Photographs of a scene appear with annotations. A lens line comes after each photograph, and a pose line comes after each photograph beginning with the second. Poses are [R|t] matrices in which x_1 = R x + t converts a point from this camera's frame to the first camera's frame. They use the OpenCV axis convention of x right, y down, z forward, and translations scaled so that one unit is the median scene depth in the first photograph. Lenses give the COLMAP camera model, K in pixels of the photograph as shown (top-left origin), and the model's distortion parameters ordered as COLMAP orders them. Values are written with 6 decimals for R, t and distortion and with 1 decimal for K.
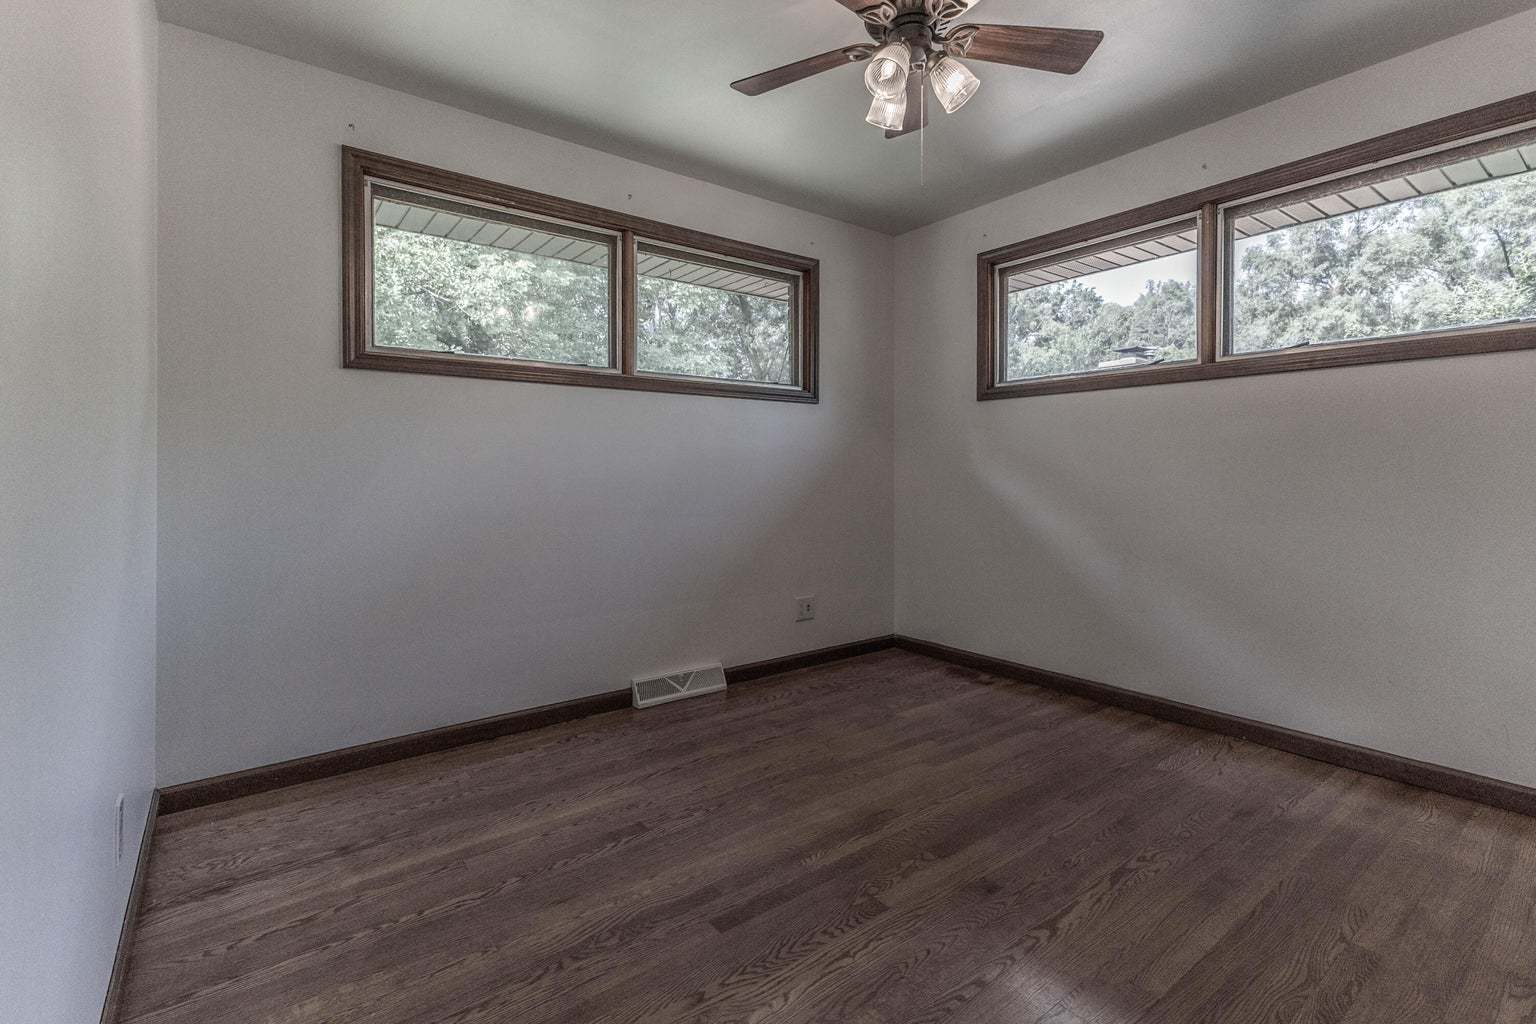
lens RADIAL K [[701.8, 0, 782.9], [0, 701.8, 471.5], [0, 0, 1]] dist [0.023062, -0.000140]
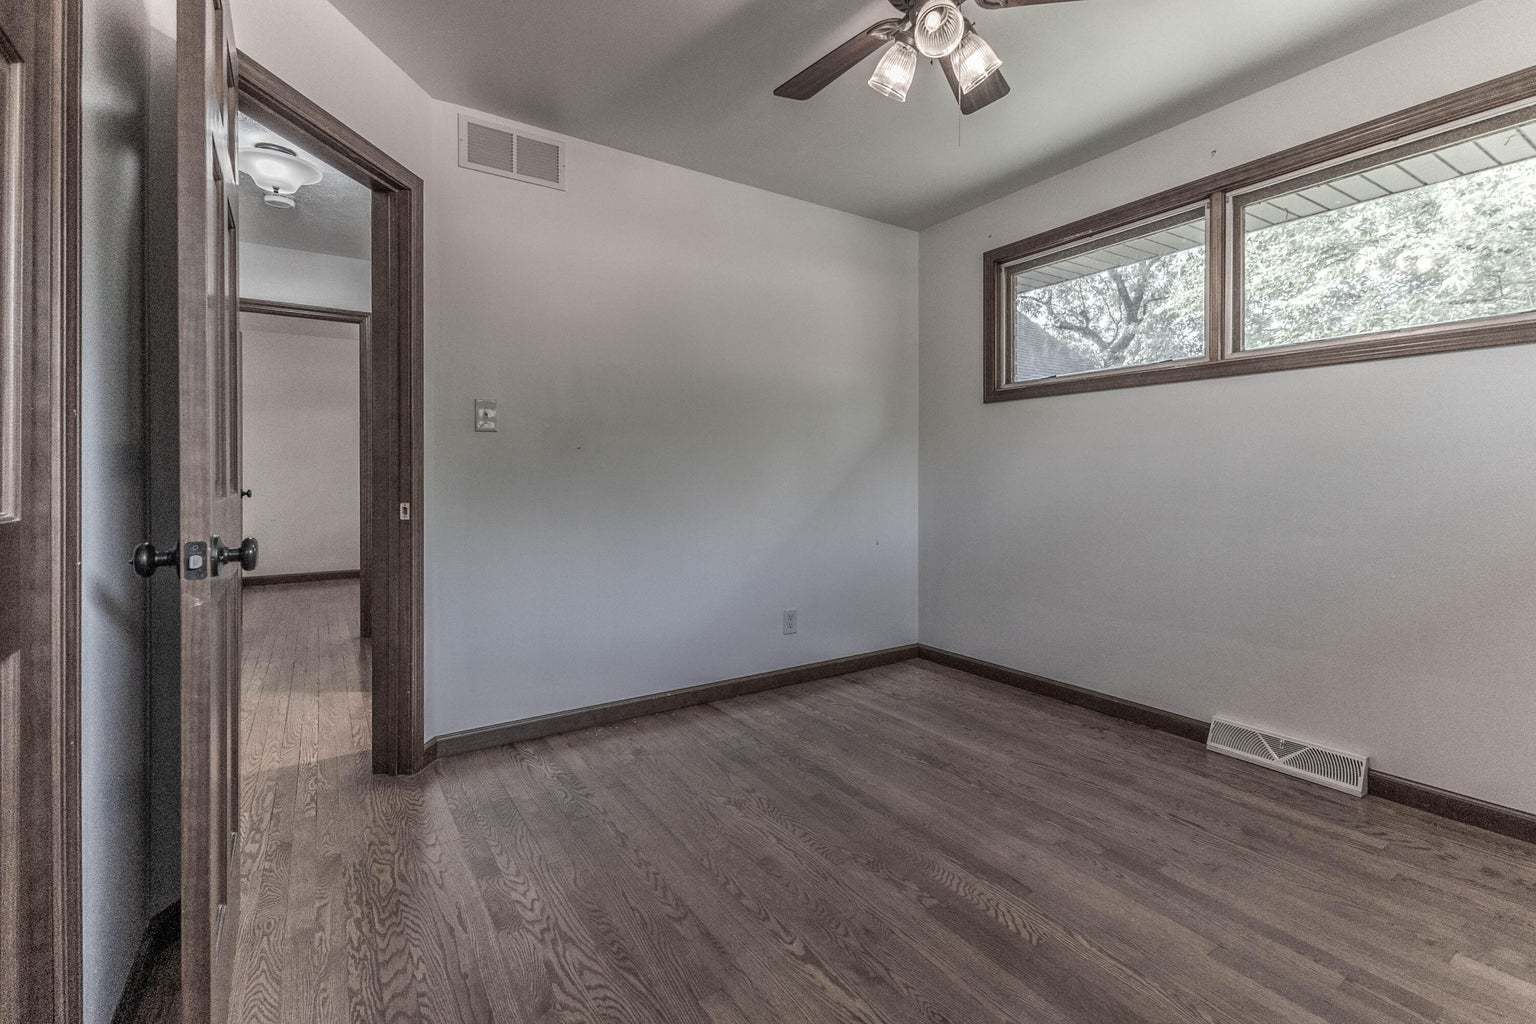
lens RADIAL K [[701.8, 0, 782.9], [0, 701.8, 471.5], [0, 0, 1]] dist [0.023062, -0.000140]
pose [[-0.077937, -0.007021, -0.996934, 0.840566], [0.006457, 0.999951, -0.007547, 0.002605], [0.996937, -0.007025, -0.077888, 0.666277]]
